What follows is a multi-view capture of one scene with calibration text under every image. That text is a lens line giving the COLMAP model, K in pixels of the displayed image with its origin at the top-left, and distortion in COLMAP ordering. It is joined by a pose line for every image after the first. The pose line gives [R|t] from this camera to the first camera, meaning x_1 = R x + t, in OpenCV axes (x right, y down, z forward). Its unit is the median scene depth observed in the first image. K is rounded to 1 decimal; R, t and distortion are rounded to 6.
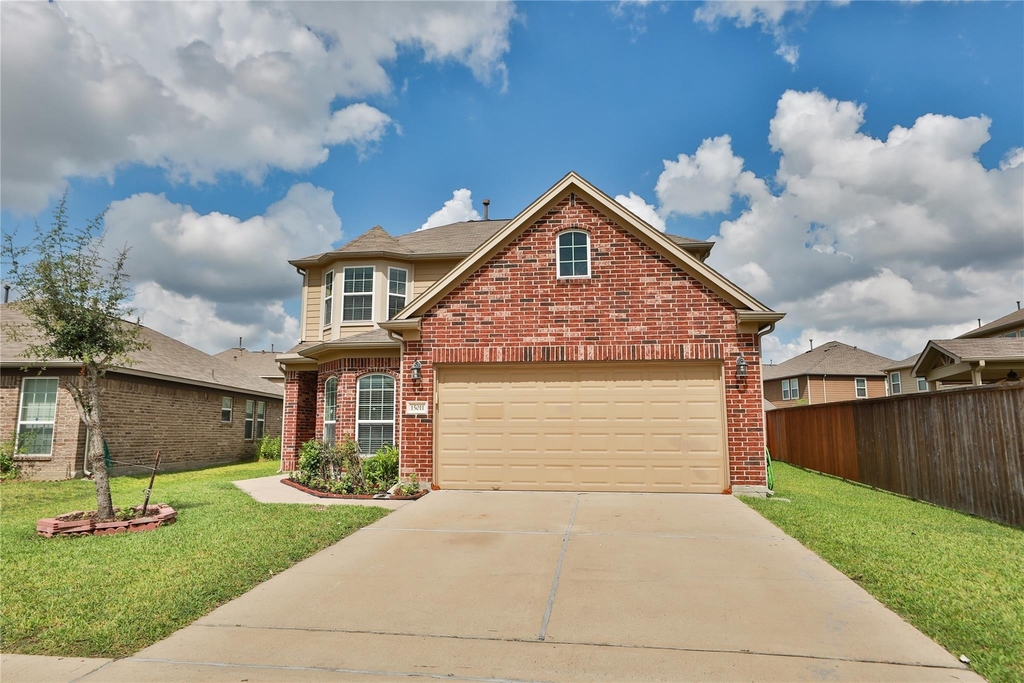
lens RADIAL K [[612.2, 0, 514.6], [0, 612.2, 341.9], [0, 0, 1]] dist [-0.002681, -0.000731]
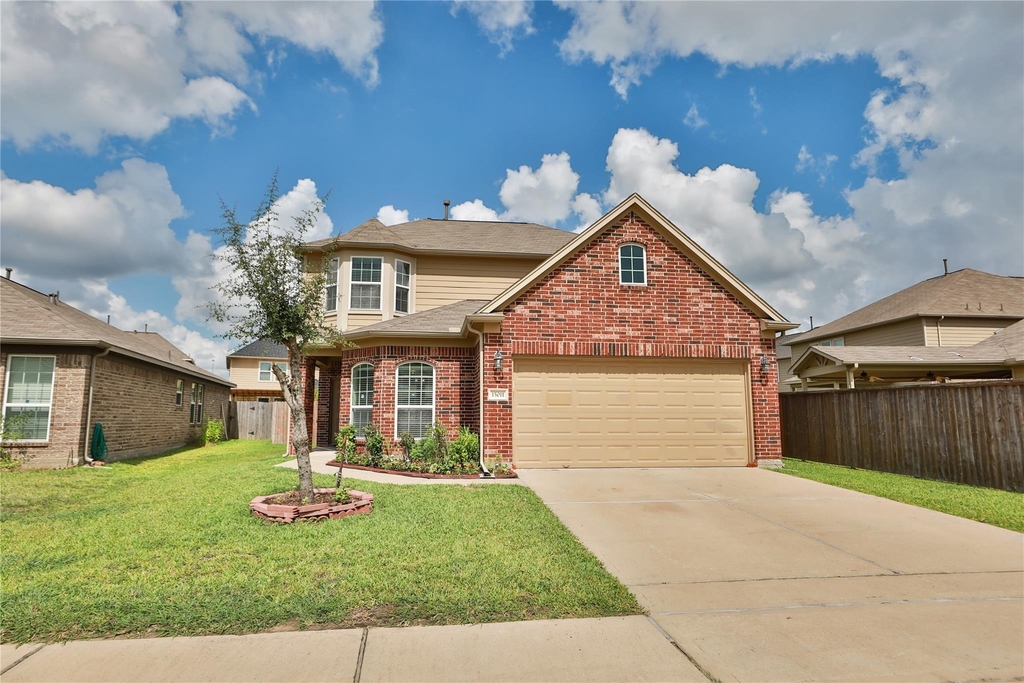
lens RADIAL K [[570.5, 0, 510.8], [0, 570.5, 344.0], [0, 0, 1]] dist [-0.010648, -0.000056]
pose [[0.966111, 0.034949, 0.255751, -0.400182], [-0.039774, 0.999115, 0.013718, 0.002219], [-0.255046, -0.023425, 0.966645, 0.009832]]
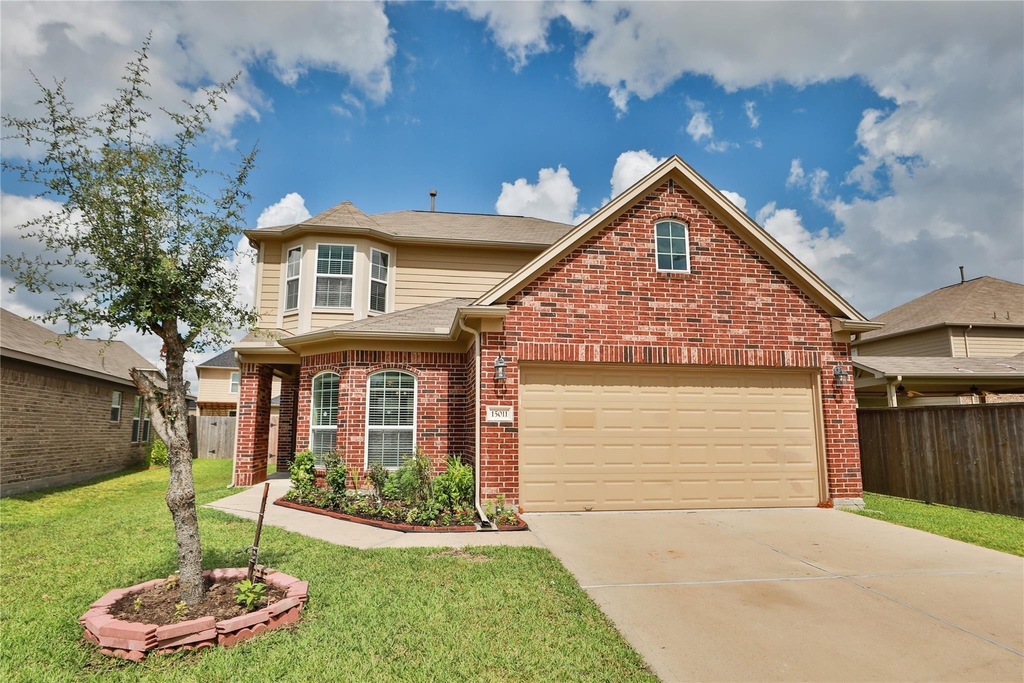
lens RADIAL K [[565.1, 0, 509.3], [0, 565.1, 343.9], [0, 0, 1]] dist [-0.012379, 0.003030]
pose [[0.959291, 0.046264, 0.278606, -0.361911], [-0.045193, 0.998925, -0.010269, 0.020773], [-0.278781, -0.002740, 0.960351, 0.265889]]
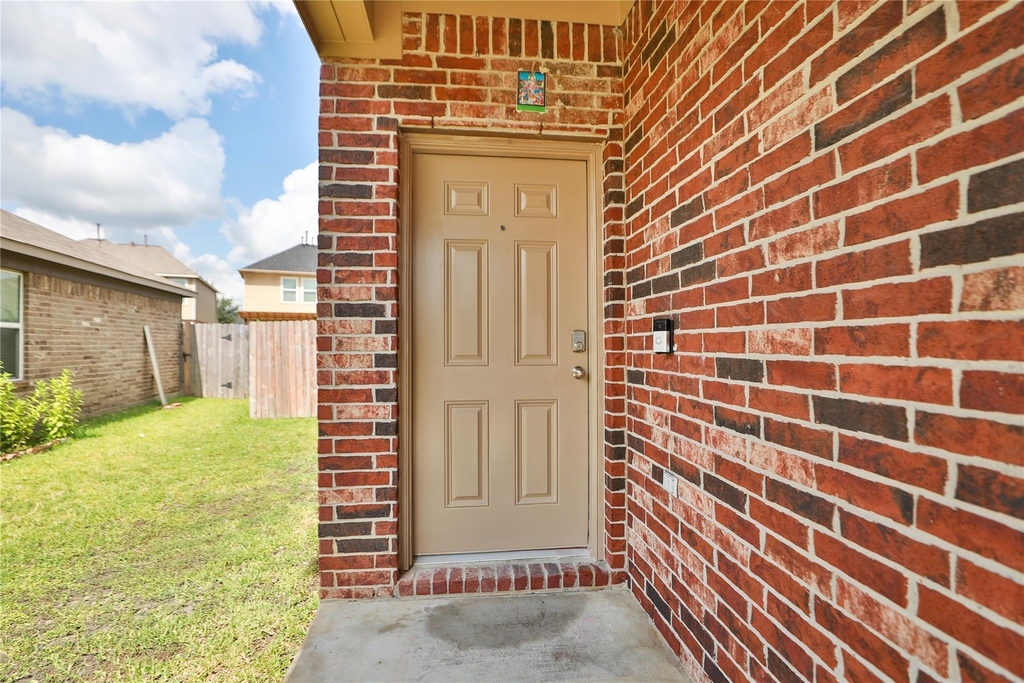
lens RADIAL K [[475.5, 0, 512.0], [0, 475.5, 341.5], [0, 0, 1]] dist [-0.001038, 0.000003]
pose [[0.970896, 0.002170, 0.239491, -0.484779], [-0.035831, 0.990021, 0.136291, 0.215525], [-0.236805, -0.140906, 0.961285, 1.606815]]
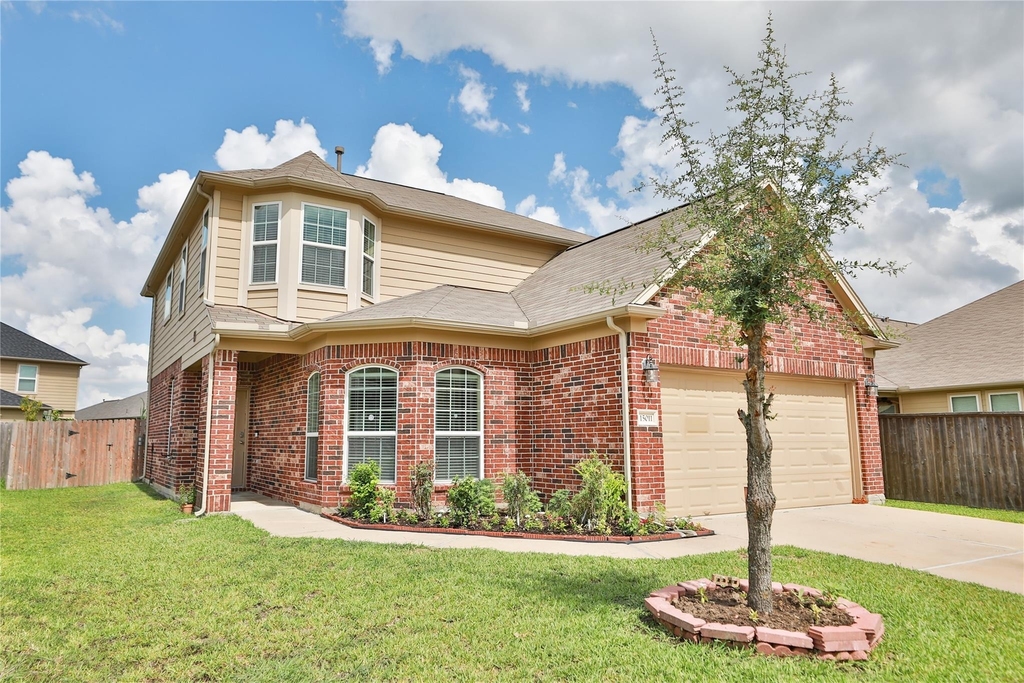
lens RADIAL K [[665.0, 0, 492.4], [0, 665.0, 340.7], [0, 0, 1]] dist [-0.000783, 0.001614]
pose [[0.779515, 0.091293, 0.619695, -0.856979], [-0.090026, 0.995379, -0.033395, 0.054341], [-0.619881, -0.029756, 0.784132, 0.449597]]
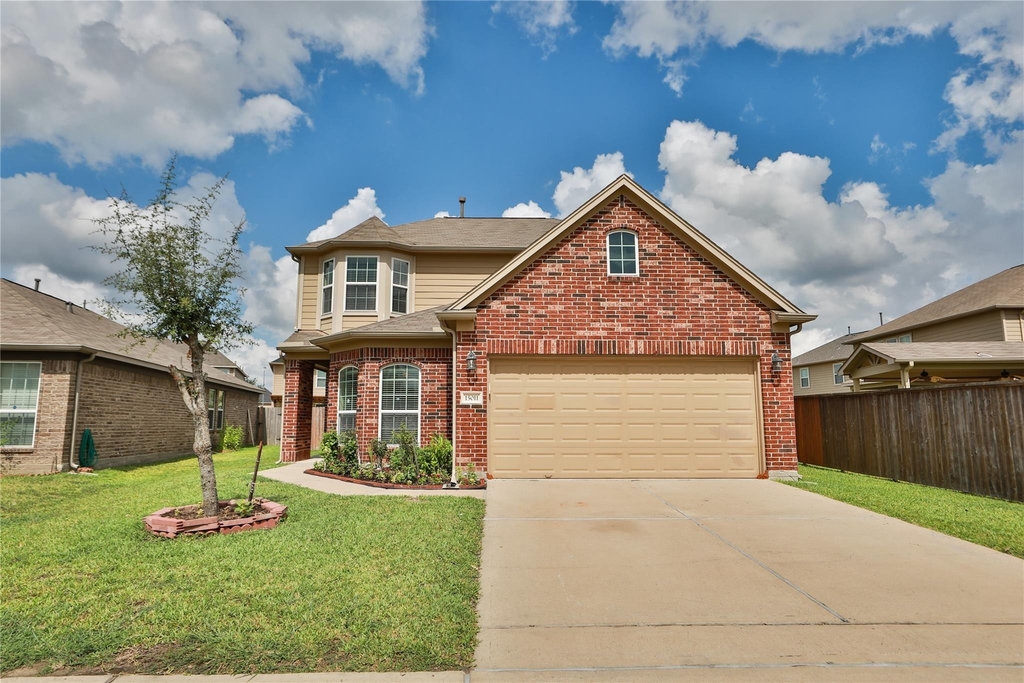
lens RADIAL K [[576.5, 0, 512.0], [0, 576.5, 341.5], [0, 0, 1]] dist [-0.007913, -0.002857]
pose [[0.986767, 0.023522, 0.160430, -0.247434], [-0.024490, 0.999692, 0.004055, 0.009169], [-0.160285, -0.007930, 0.987039, 0.052646]]
